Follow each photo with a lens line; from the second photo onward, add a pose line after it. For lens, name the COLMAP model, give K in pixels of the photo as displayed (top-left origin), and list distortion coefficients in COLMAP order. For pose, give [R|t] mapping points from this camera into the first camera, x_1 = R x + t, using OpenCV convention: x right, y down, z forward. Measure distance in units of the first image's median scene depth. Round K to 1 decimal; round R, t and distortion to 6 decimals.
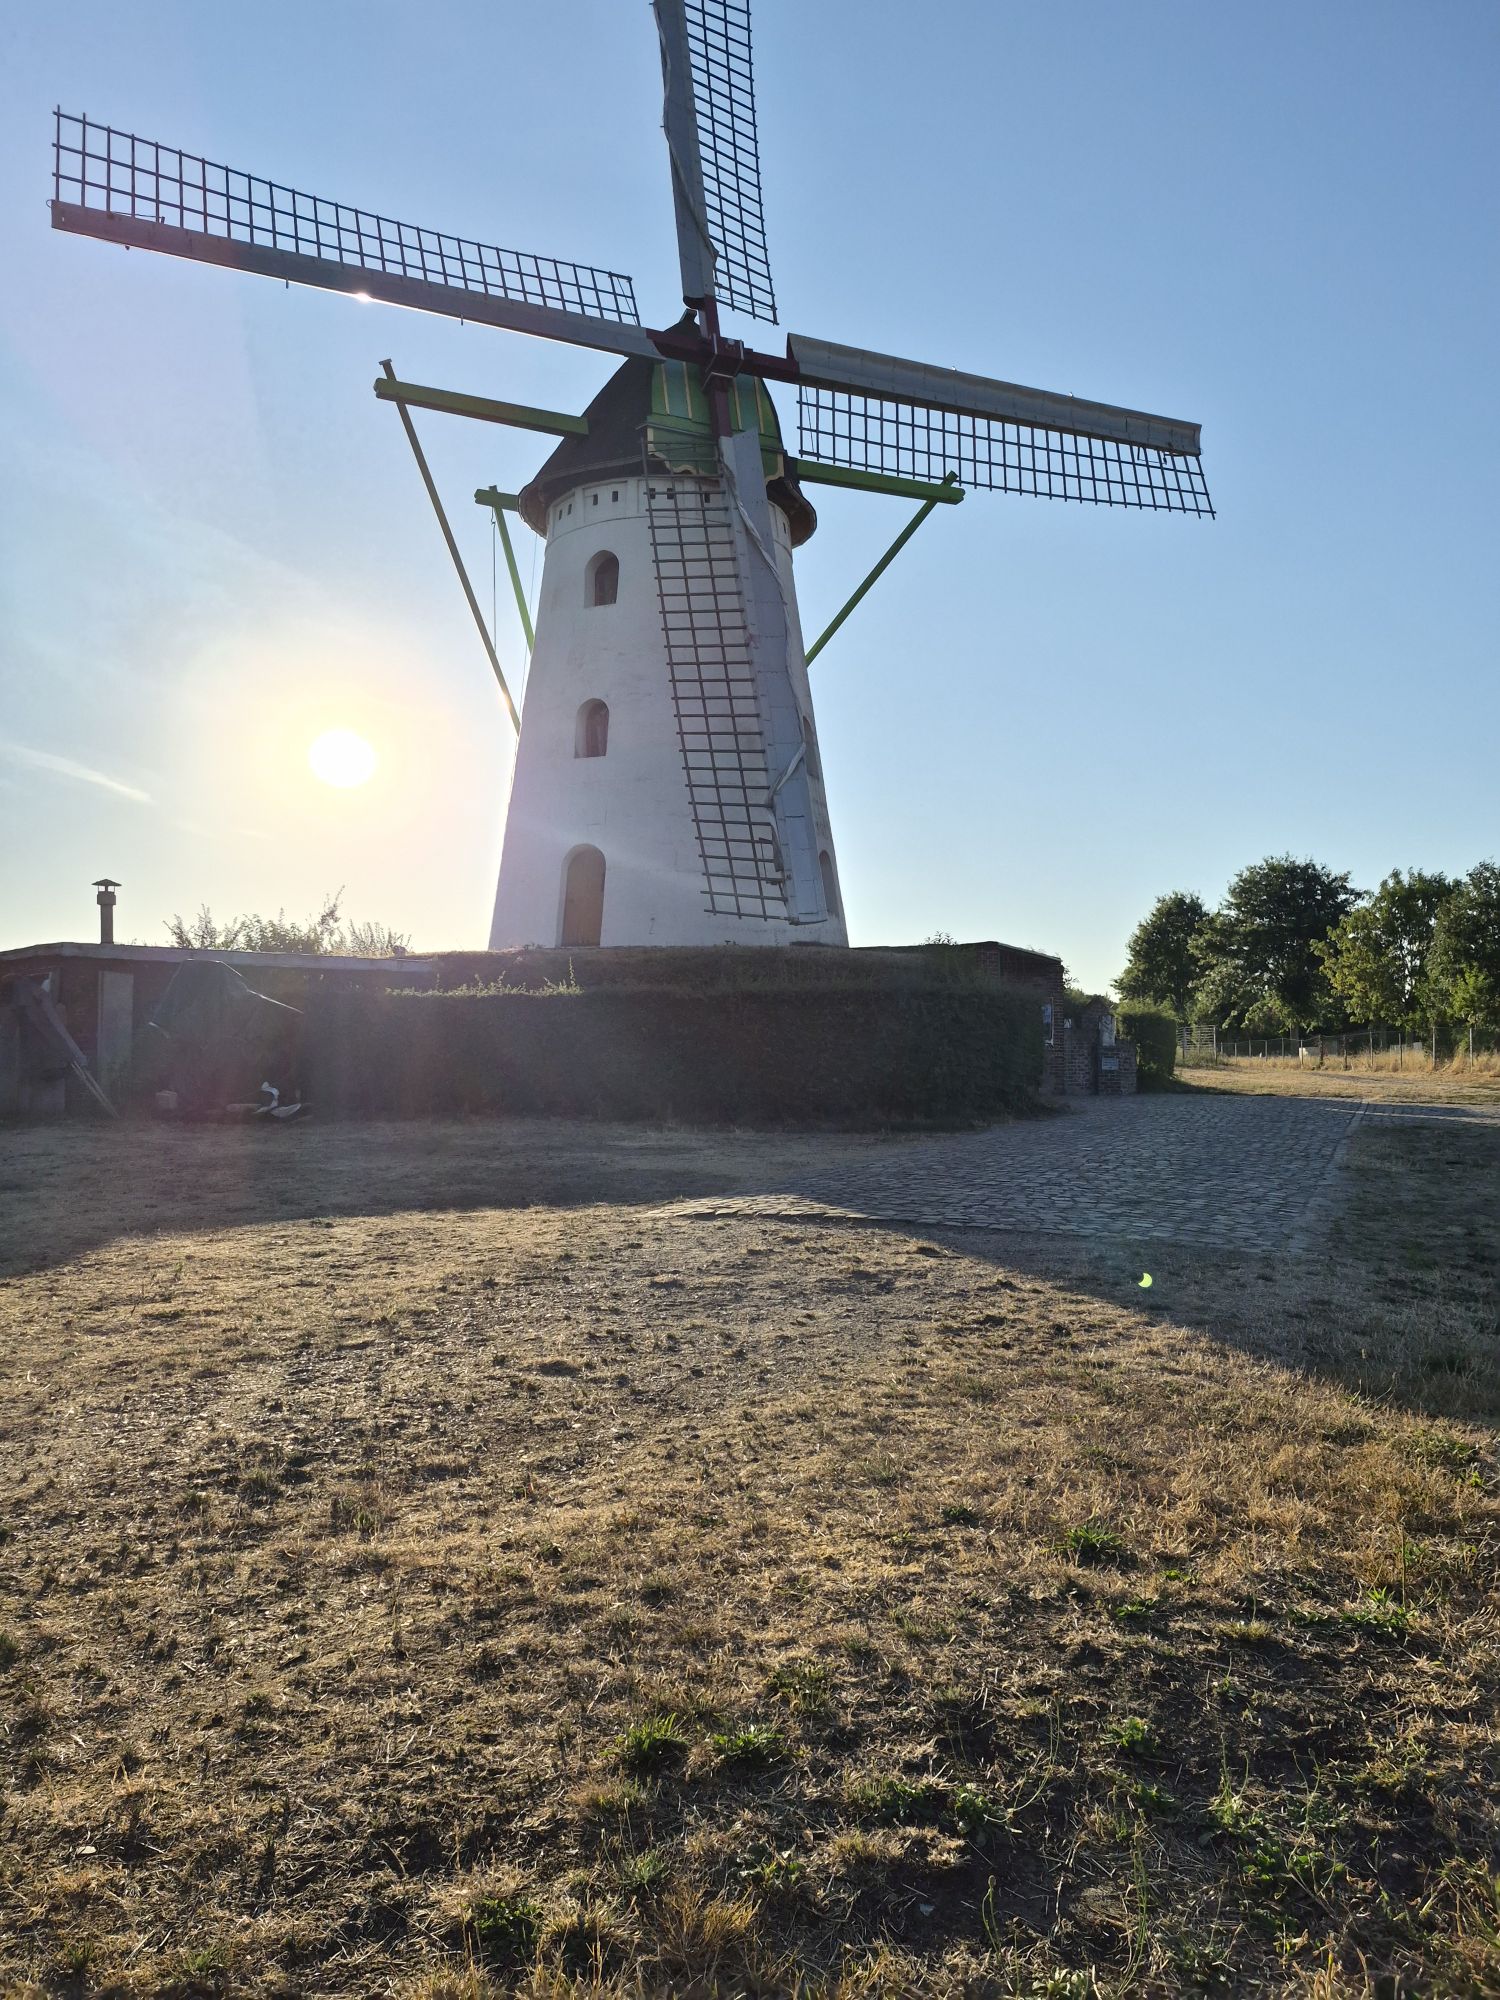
lens RADIAL K [[1517.3, 0, 792.1], [0, 1517.3, 1054.4], [0, 0, 1]] dist [0.063728, -0.062786]
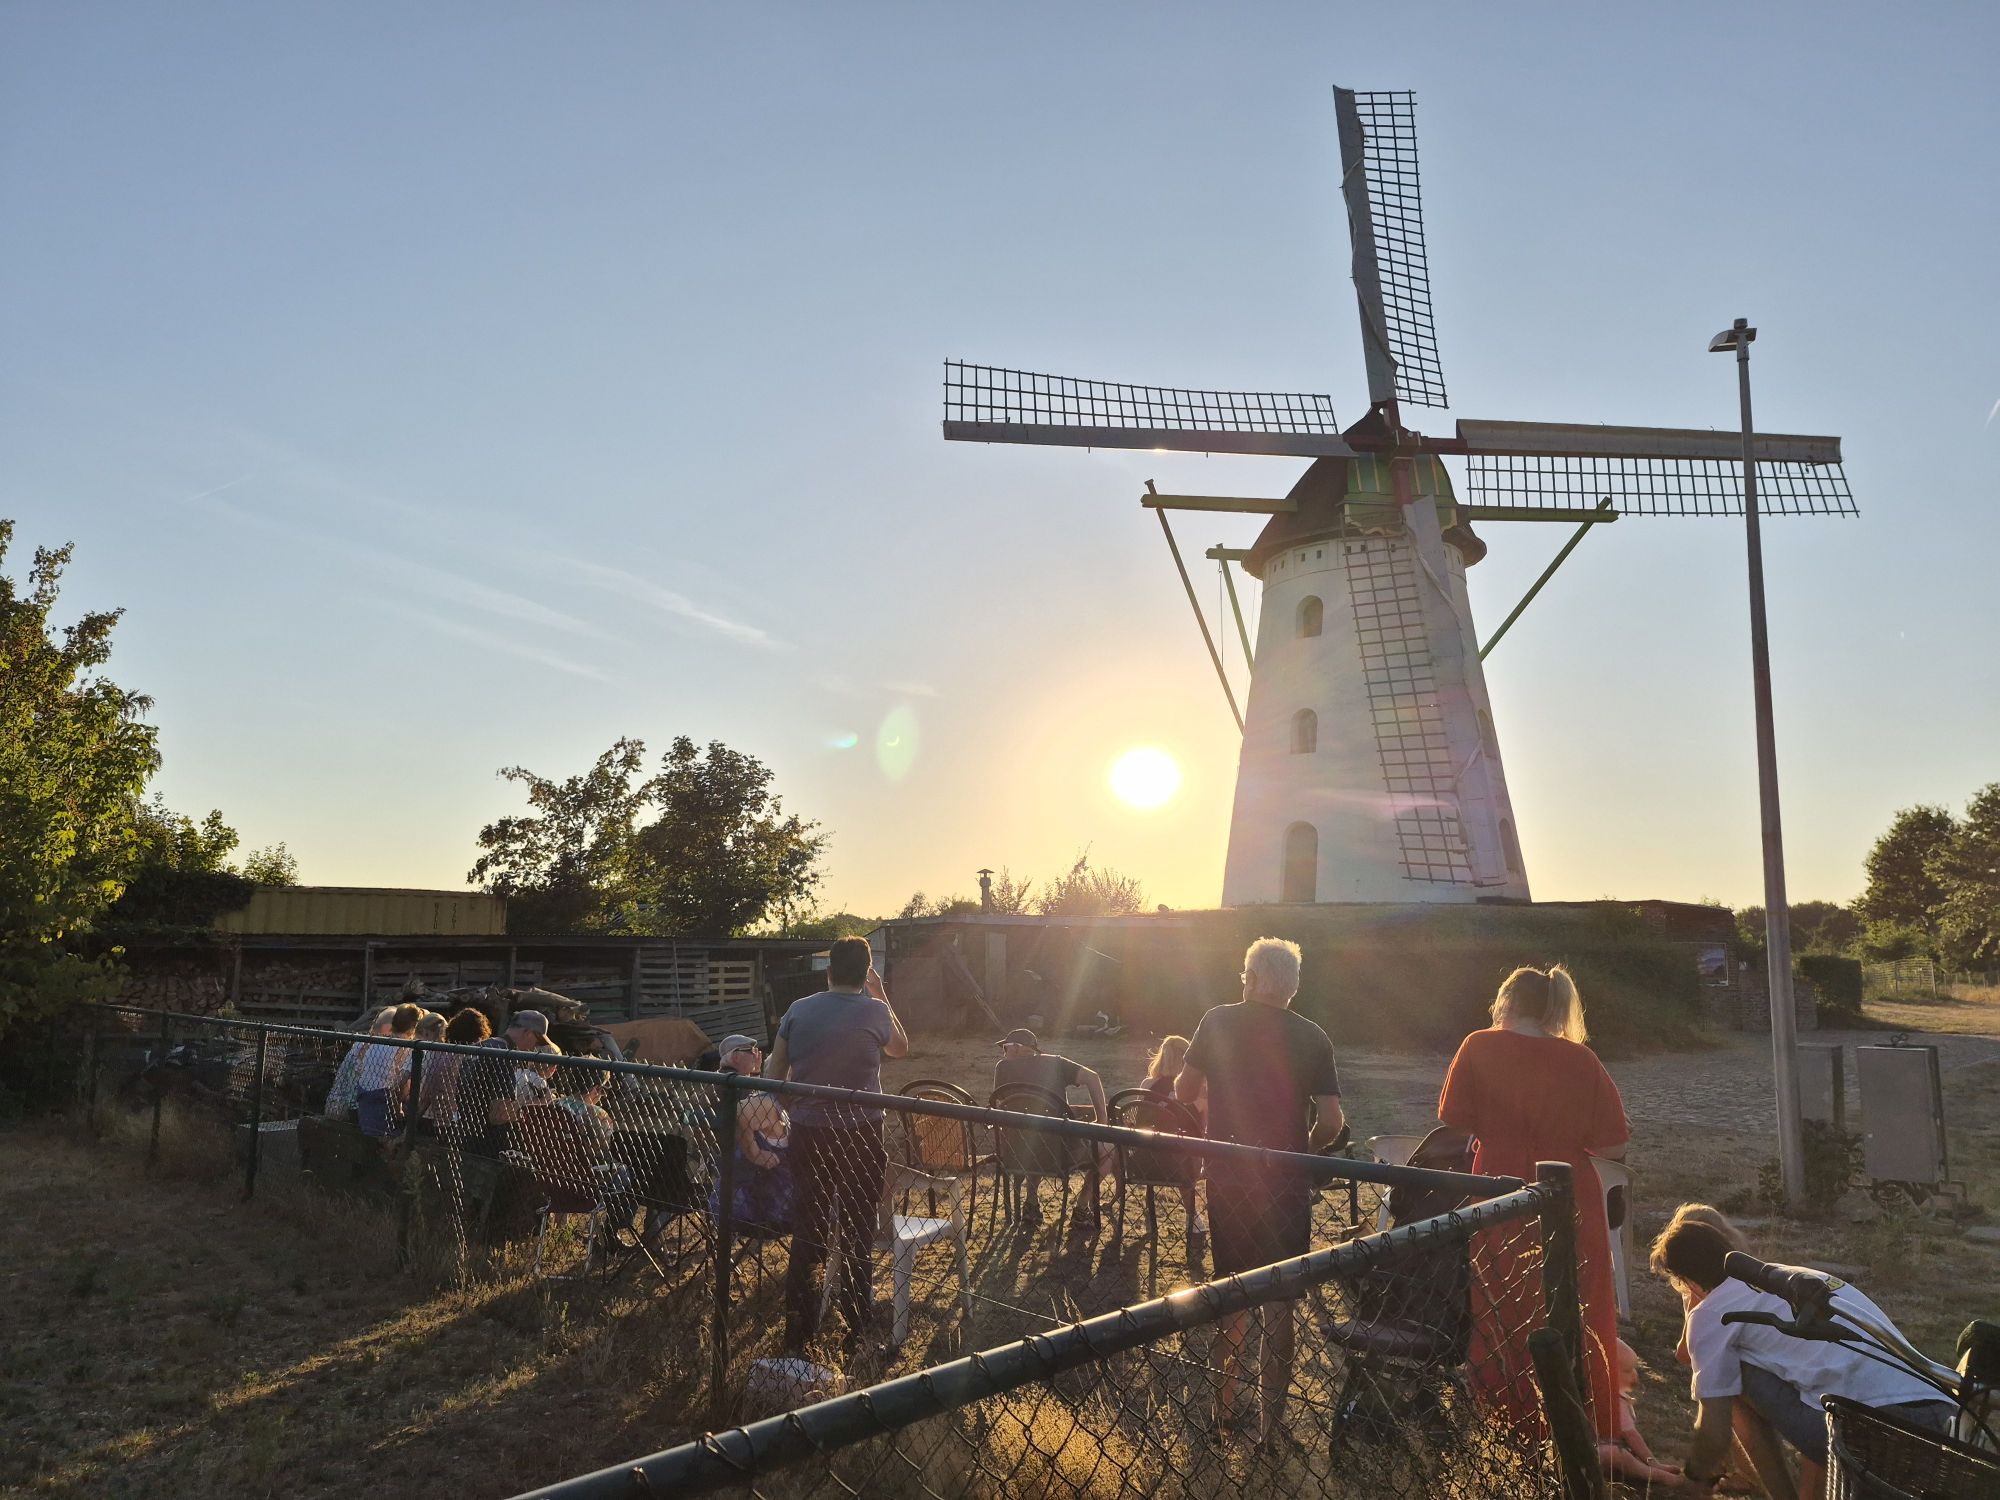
lens RADIAL K [[1524.3, 0, 969.5], [0, 1524.3, 750.5], [0, 0, 1]] dist [0.128940, -0.217647]
pose [[0.948256, -0.038660, -0.315145, 0.007479], [-0.005922, 0.990233, -0.139294, -0.015395], [0.317452, 0.133953, 0.938765, -0.293802]]
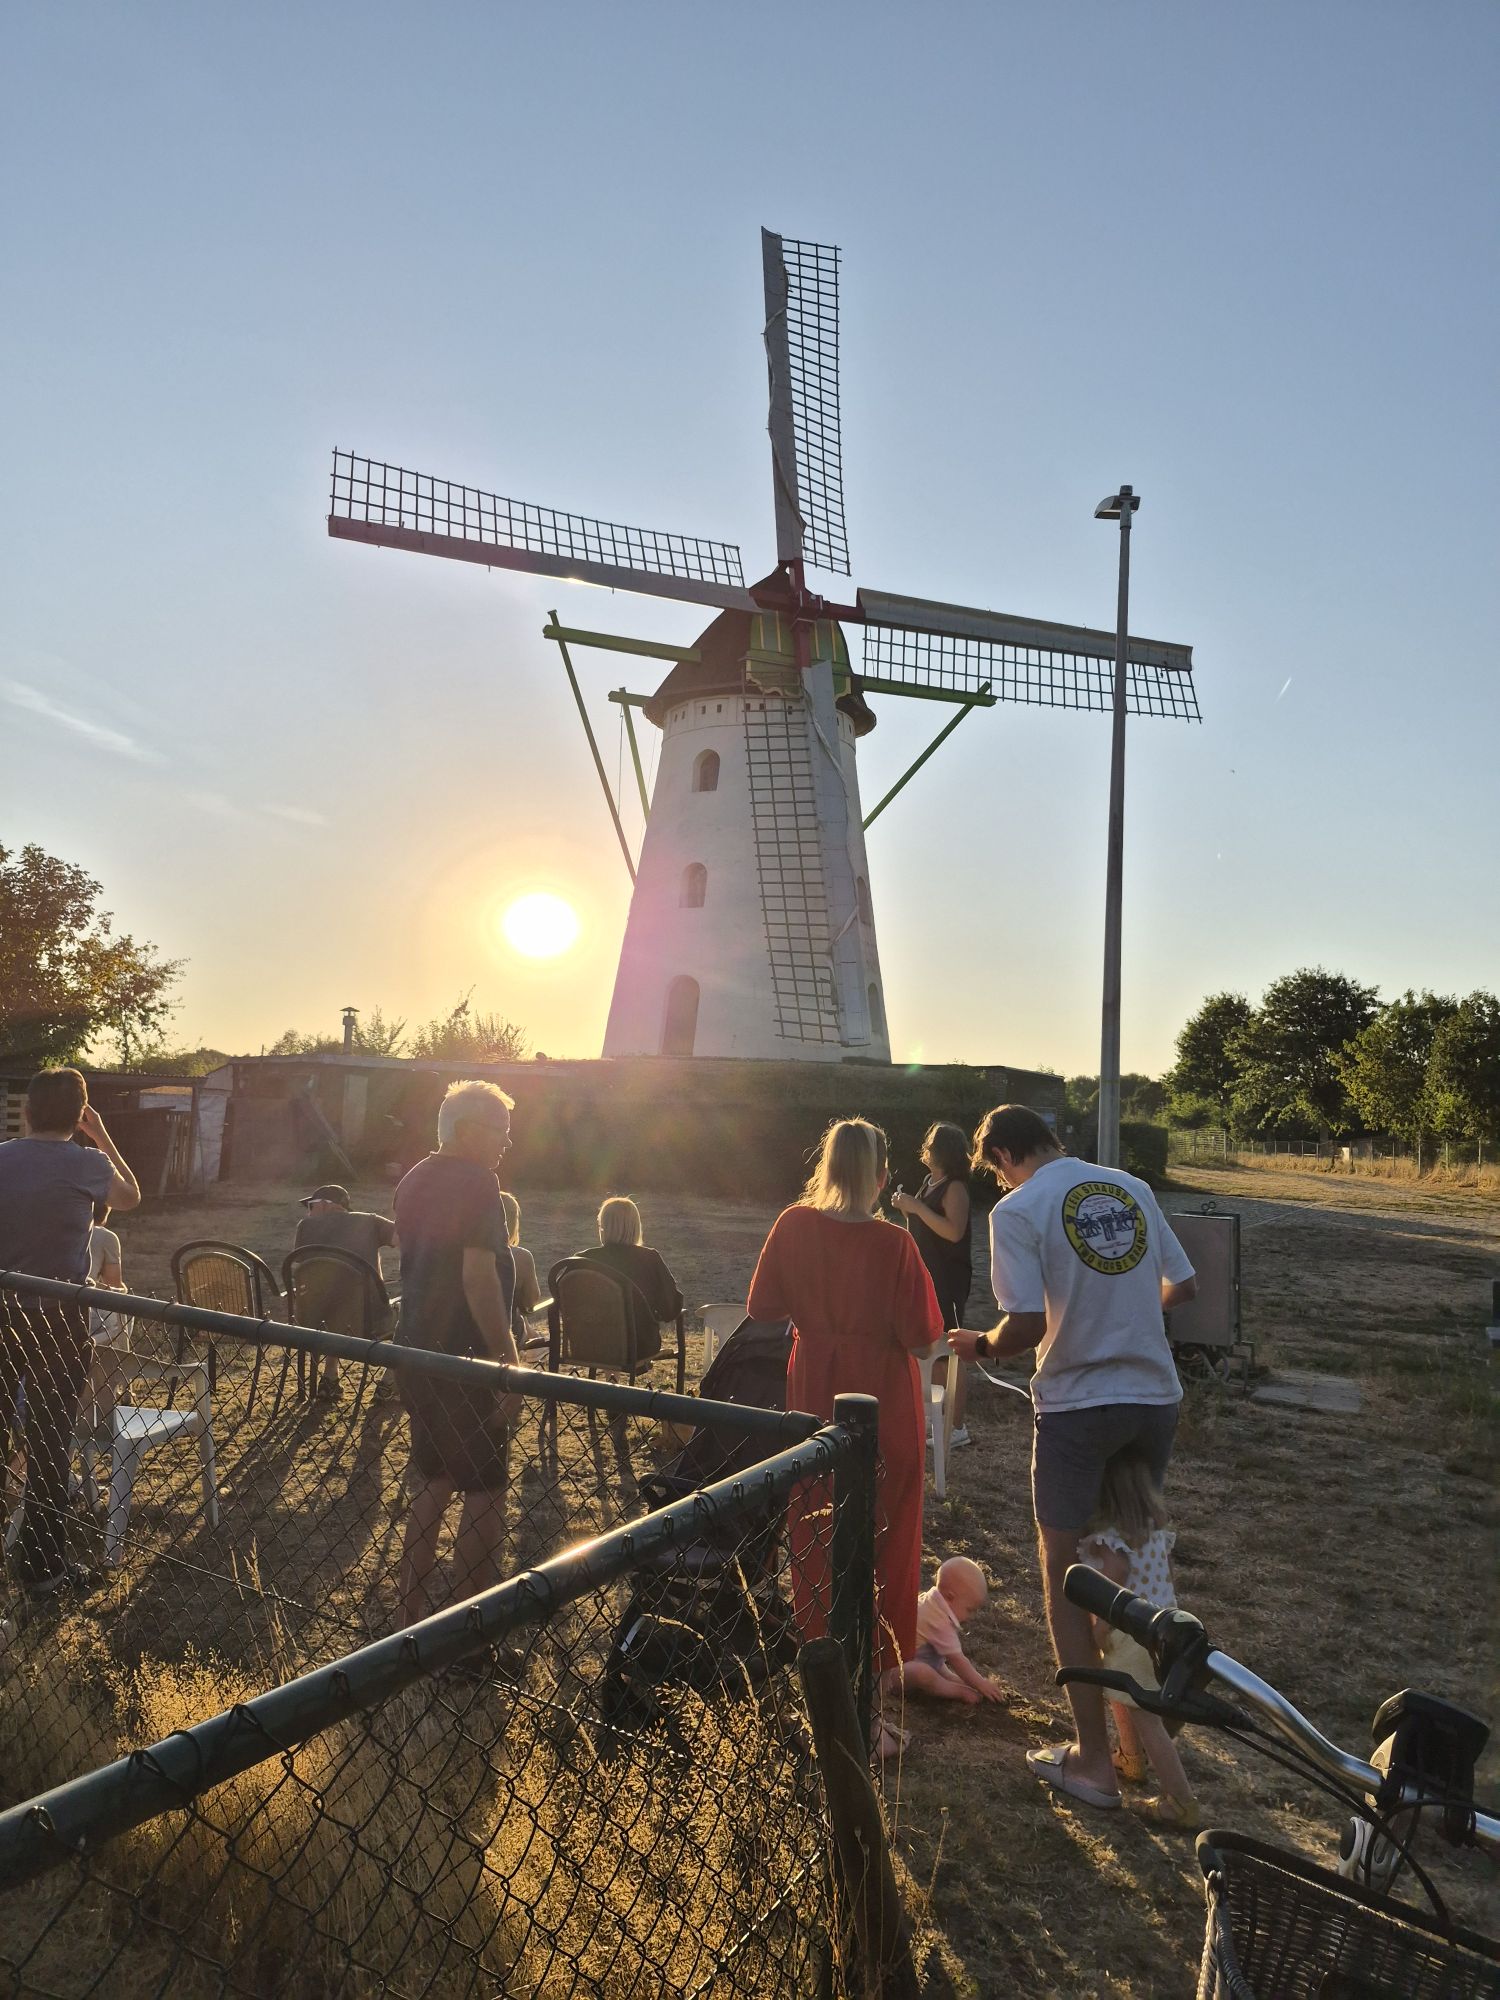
lens RADIAL K [[1524.3, 0, 761.6], [0, 1524.3, 992.1], [0, 0, 1]] dist [0.128940, -0.217647]
pose [[0.997412, 0.033368, -0.063680, 0.010326], [-0.038751, 0.995605, -0.085261, -0.016356], [0.060555, 0.087508, 0.994322, -0.260002]]
